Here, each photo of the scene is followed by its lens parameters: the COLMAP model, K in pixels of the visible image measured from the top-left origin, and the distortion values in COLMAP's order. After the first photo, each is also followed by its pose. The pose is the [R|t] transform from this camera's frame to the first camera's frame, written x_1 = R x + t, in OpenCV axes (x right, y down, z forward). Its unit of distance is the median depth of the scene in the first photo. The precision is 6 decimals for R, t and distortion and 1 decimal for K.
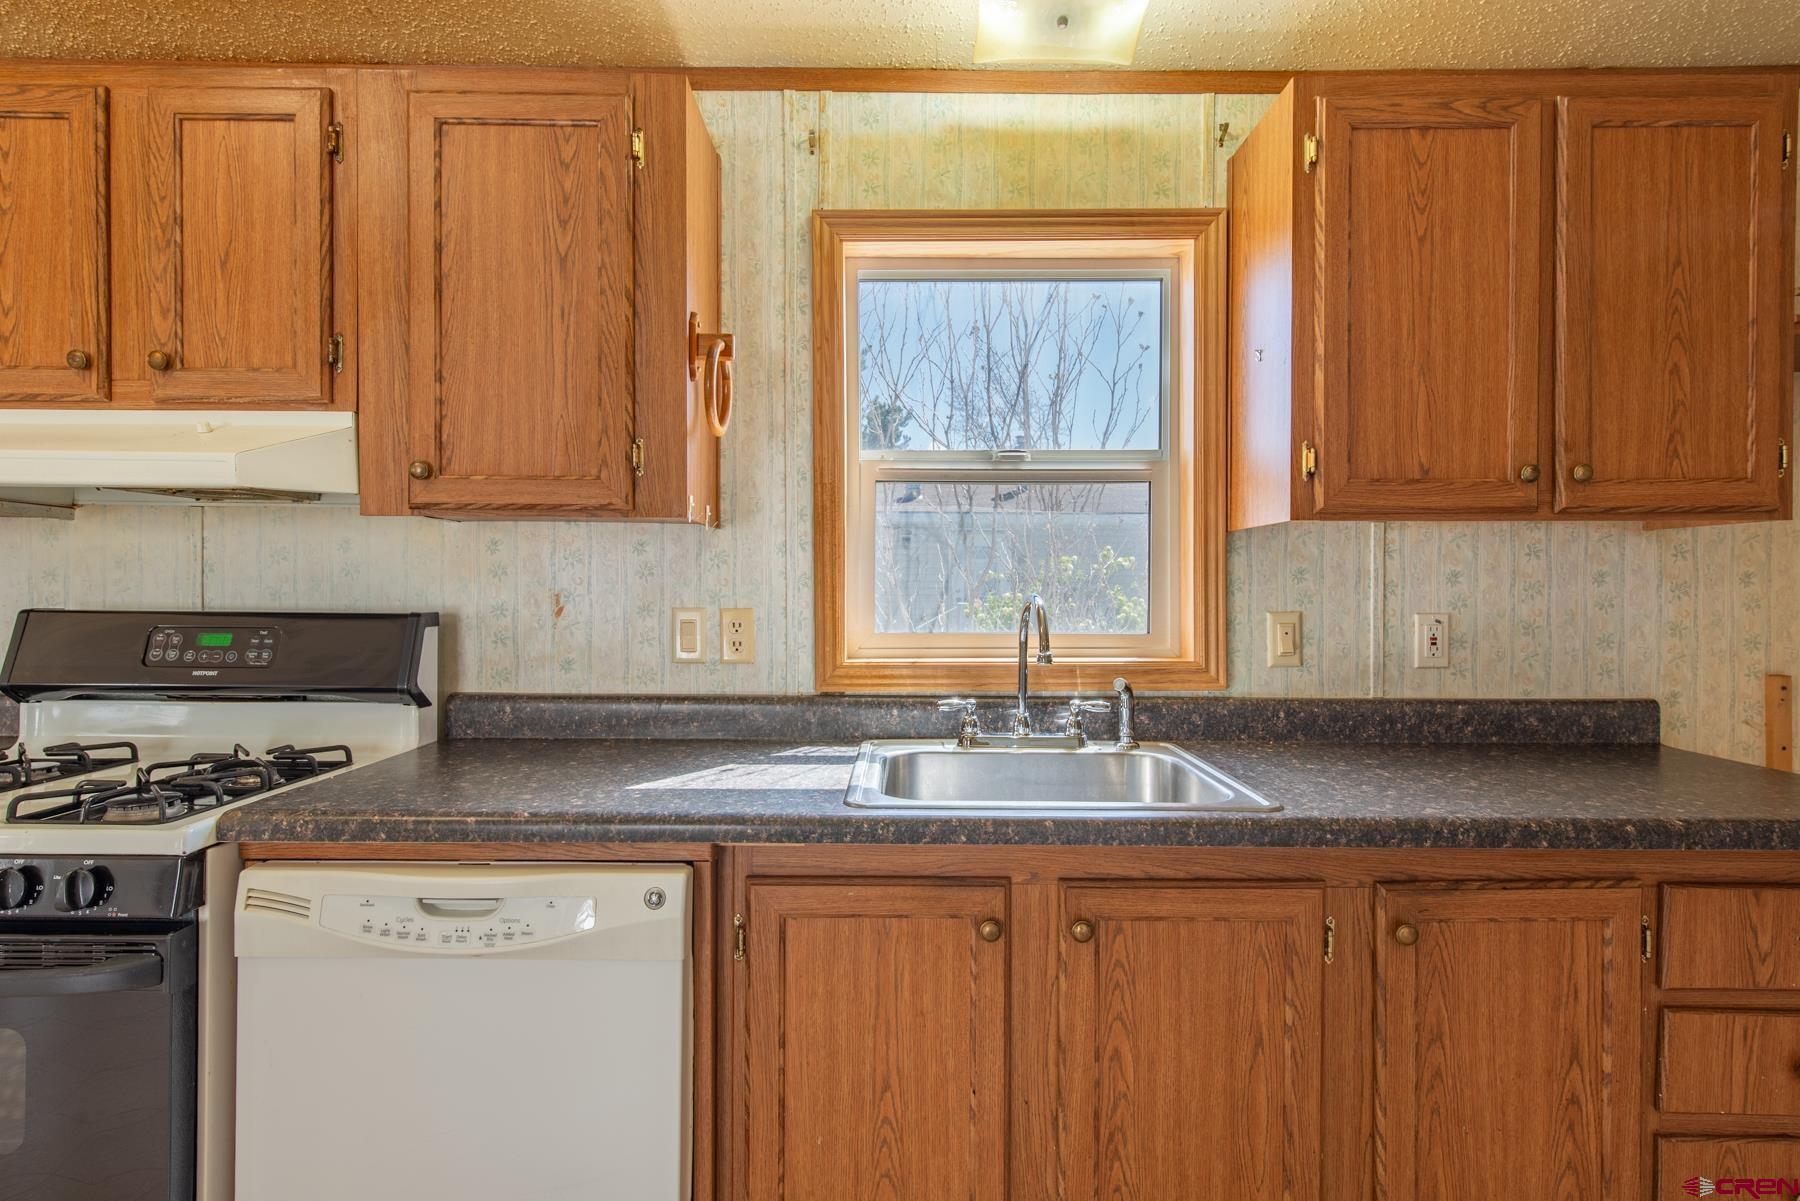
lens RADIAL K [[859.9, 0, 903.5], [0, 859.9, 595.1], [0, 0, 1]] dist [0.003944, -0.000380]
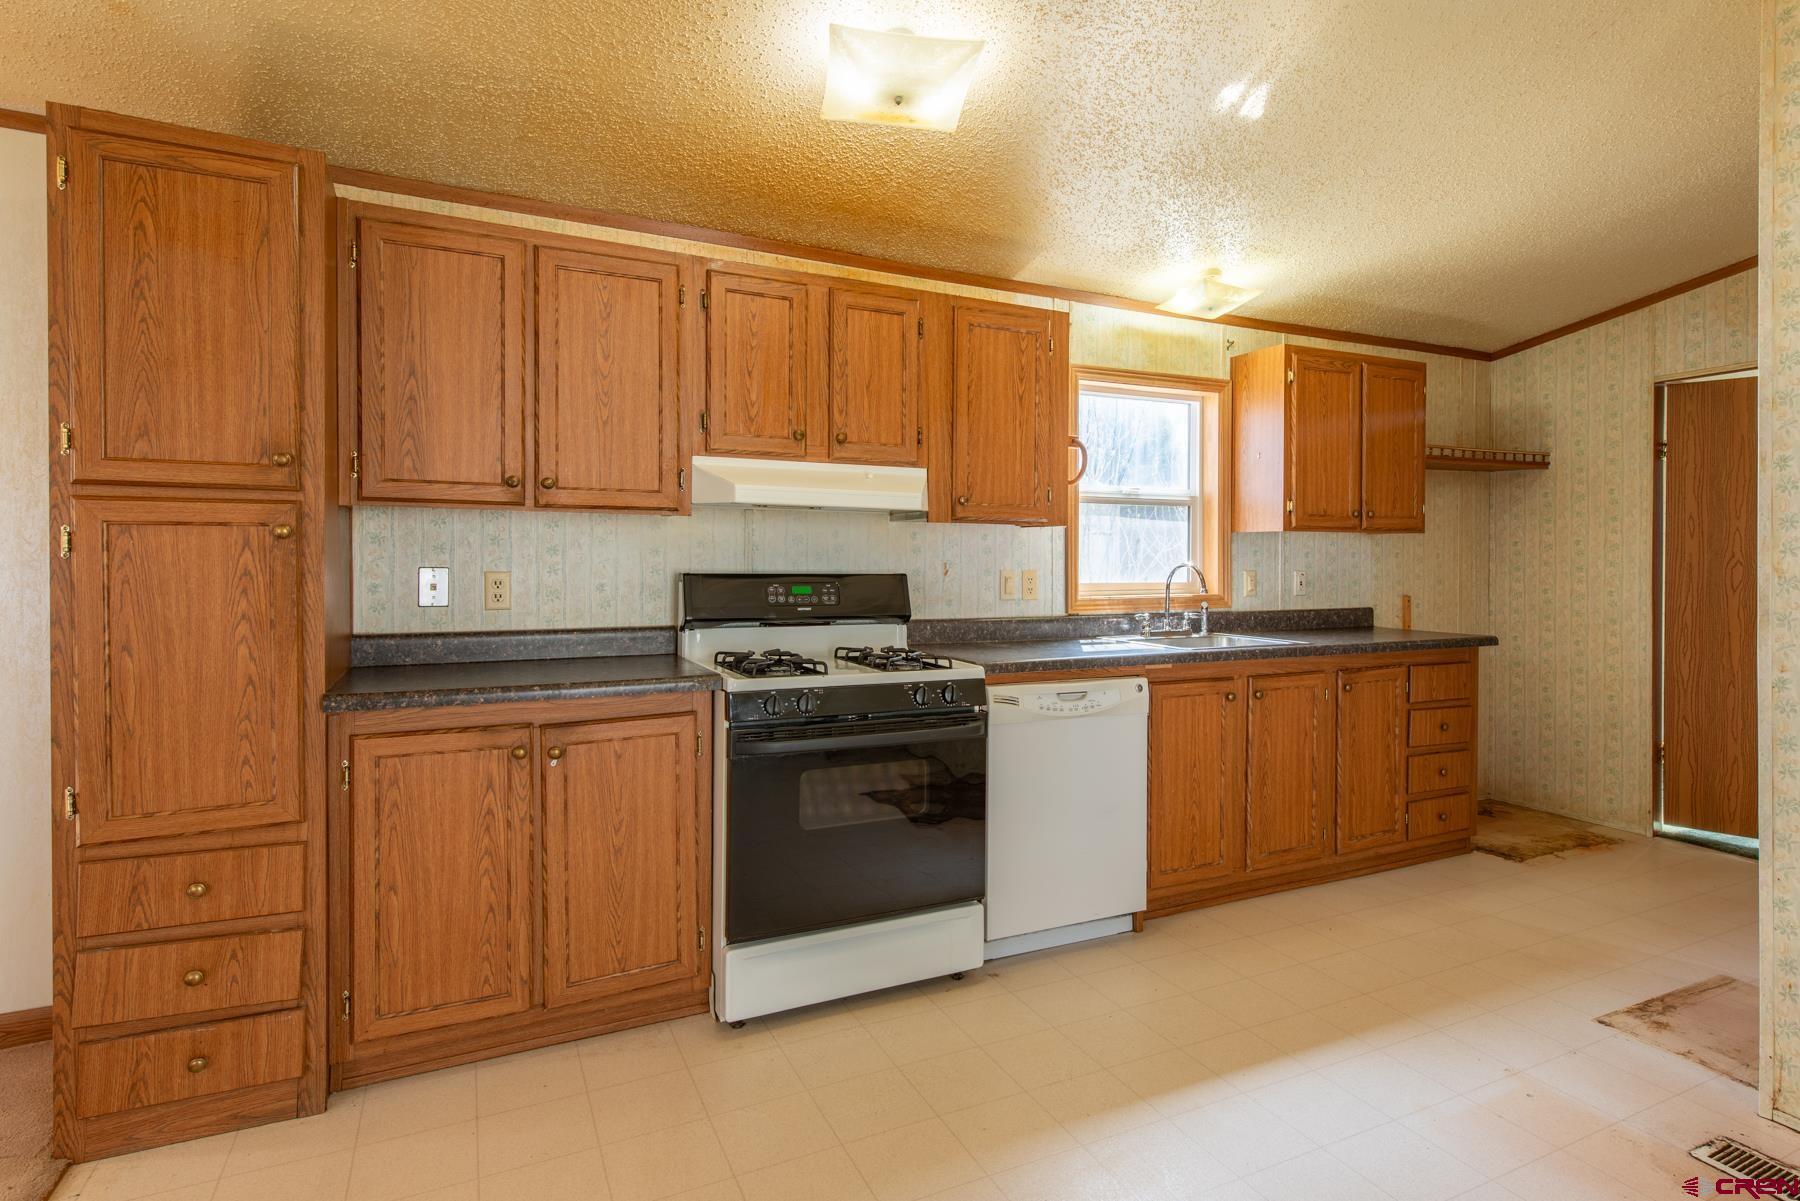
lens RADIAL K [[909.7, 0, 901.7], [0, 909.7, 564.8], [0, 0, 1]] dist [0.000602, -0.000356]
pose [[0.907717, -0.002833, 0.419573, -1.546753], [0.001365, 0.999992, 0.003800, -0.005816], [-0.419580, -0.002877, 0.907714, -0.823417]]
